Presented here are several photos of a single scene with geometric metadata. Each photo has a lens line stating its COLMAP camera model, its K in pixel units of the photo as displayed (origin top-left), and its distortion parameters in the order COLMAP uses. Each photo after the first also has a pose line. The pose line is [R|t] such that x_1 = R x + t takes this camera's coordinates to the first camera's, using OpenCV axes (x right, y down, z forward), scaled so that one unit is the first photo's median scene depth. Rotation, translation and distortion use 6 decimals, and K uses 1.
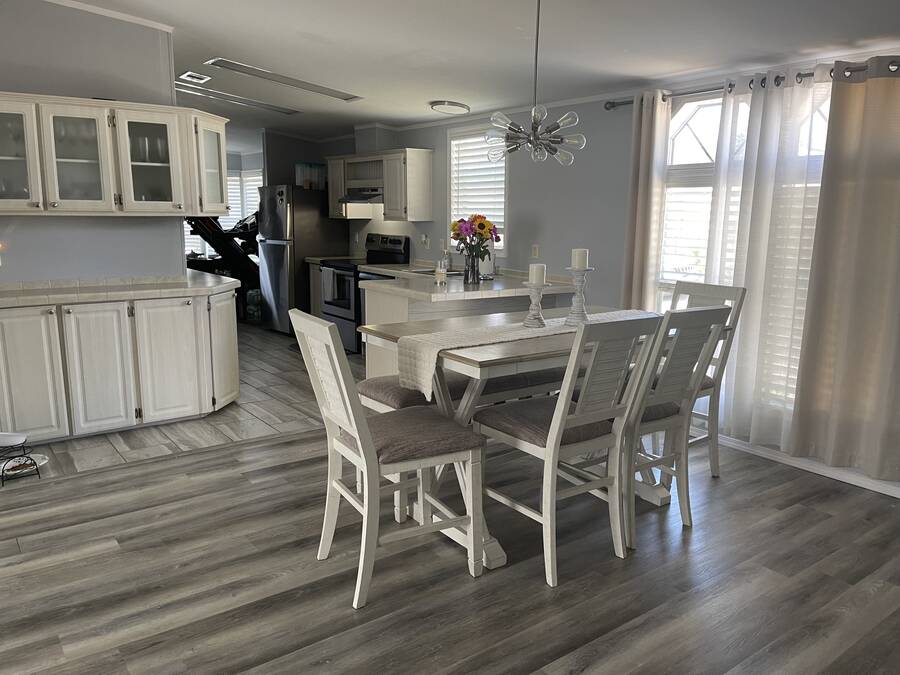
lens RADIAL K [[684.8, 0, 464.8], [0, 684.8, 342.6], [0, 0, 1]] dist [0.086195, -0.129490]
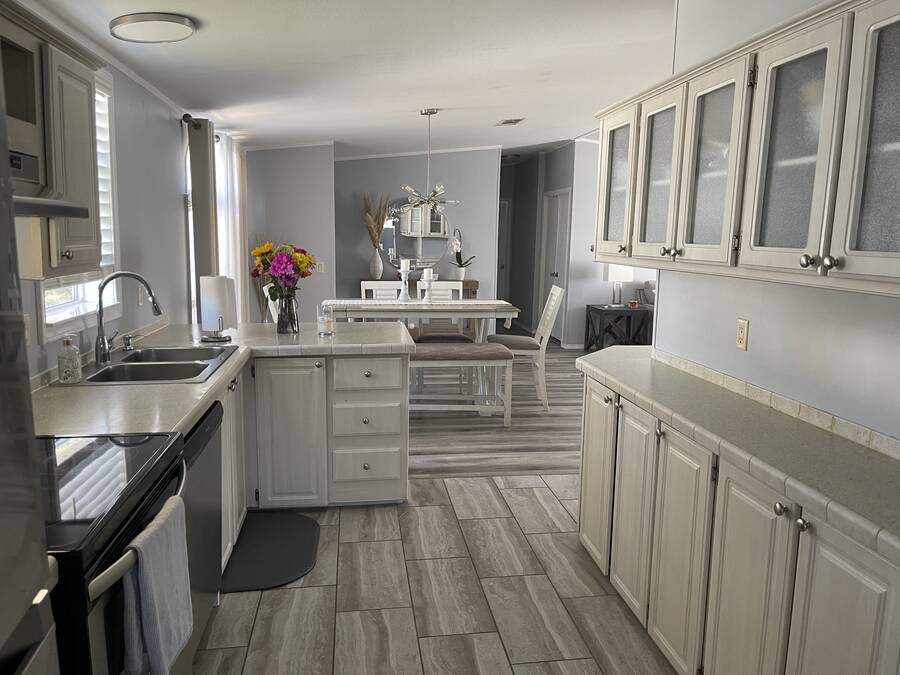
lens RADIAL K [[683.3, 0, 453.2], [0, 683.3, 338.2], [0, 0, 1]] dist [0.089291, -0.135541]
pose [[-0.870155, -0.104738, 0.481518, -0.664385], [0.059194, 0.947859, 0.313144, -0.396587], [-0.489209, 0.300987, -0.818585, 1.965518]]
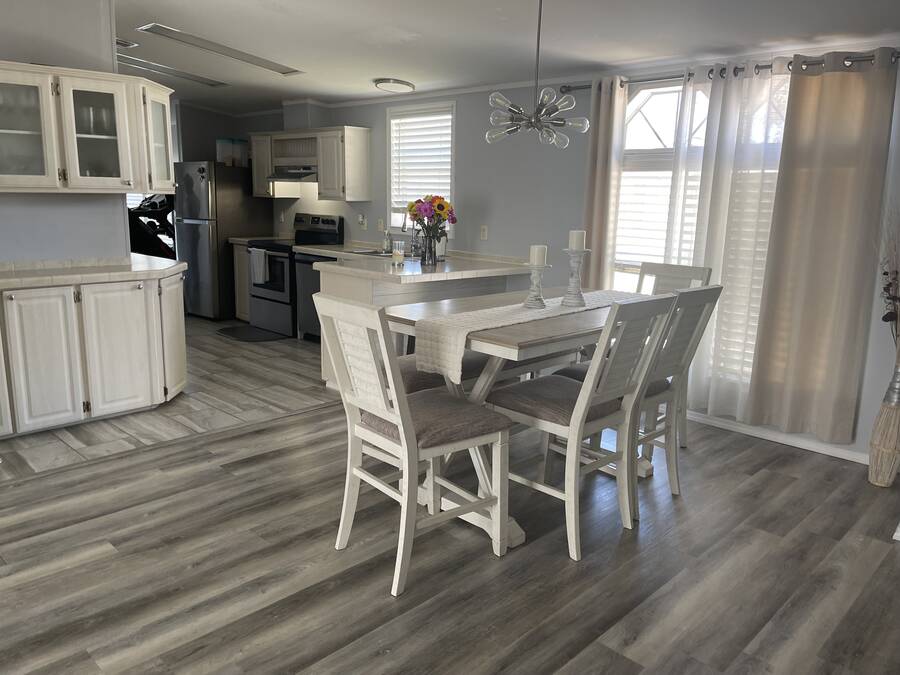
lens RADIAL K [[683.3, 0, 453.2], [0, 683.3, 338.2], [0, 0, 1]] dist [0.089291, -0.135541]
pose [[0.988563, -0.020065, 0.149468, -0.134584], [0.016902, 0.999606, 0.022403, -0.002209], [-0.149858, -0.019621, 0.988513, 0.013926]]
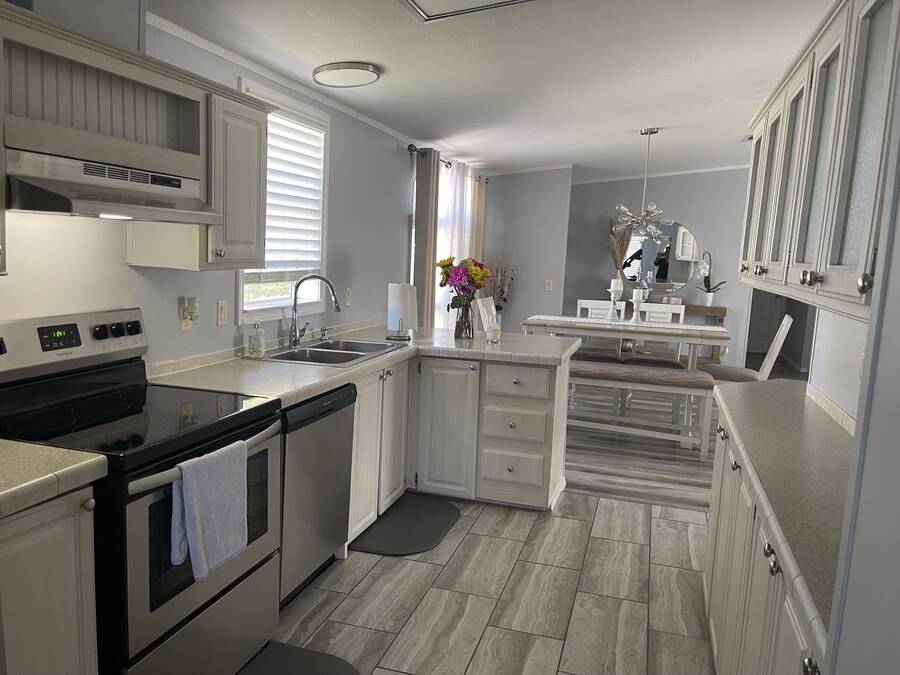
lens RADIAL K [[683.3, 0, 453.2], [0, 683.3, 338.2], [0, 0, 1]] dist [0.089291, -0.135541]
pose [[-0.585602, -0.147577, 0.797051, -0.834460], [0.094718, 0.964094, 0.248096, -0.378892], [-0.805046, 0.220781, -0.550597, 1.880435]]
